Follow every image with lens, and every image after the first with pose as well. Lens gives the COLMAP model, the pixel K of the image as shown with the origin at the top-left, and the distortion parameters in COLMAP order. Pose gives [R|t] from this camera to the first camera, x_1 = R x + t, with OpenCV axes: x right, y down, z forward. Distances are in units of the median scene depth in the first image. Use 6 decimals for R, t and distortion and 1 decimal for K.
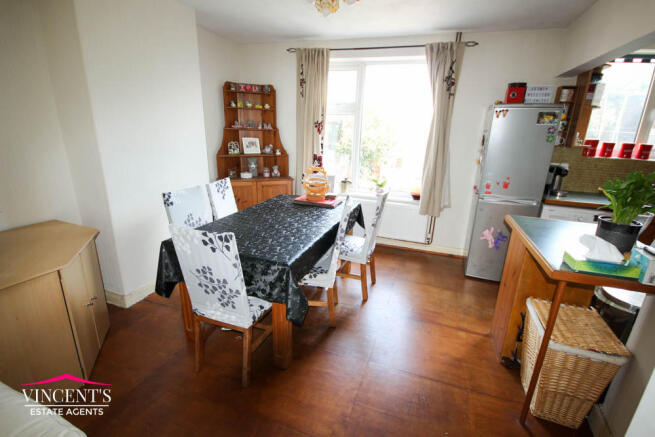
lens RADIAL K [[303.1, 0, 332.4], [0, 303.1, 219.8], [0, 0, 1]] dist [0.020112, -0.016581]
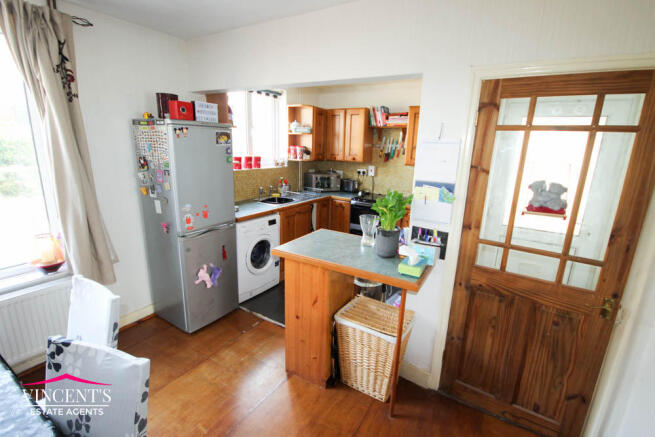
lens RADIAL K [[303.1, 0, 332.4], [0, 303.1, 219.8], [0, 0, 1]] dist [0.020112, -0.016581]
pose [[0.199643, -0.263634, 0.943737, -0.170290], [0.260584, 0.942729, 0.208227, -0.179114], [-0.944584, 0.204351, 0.256908, 0.428373]]
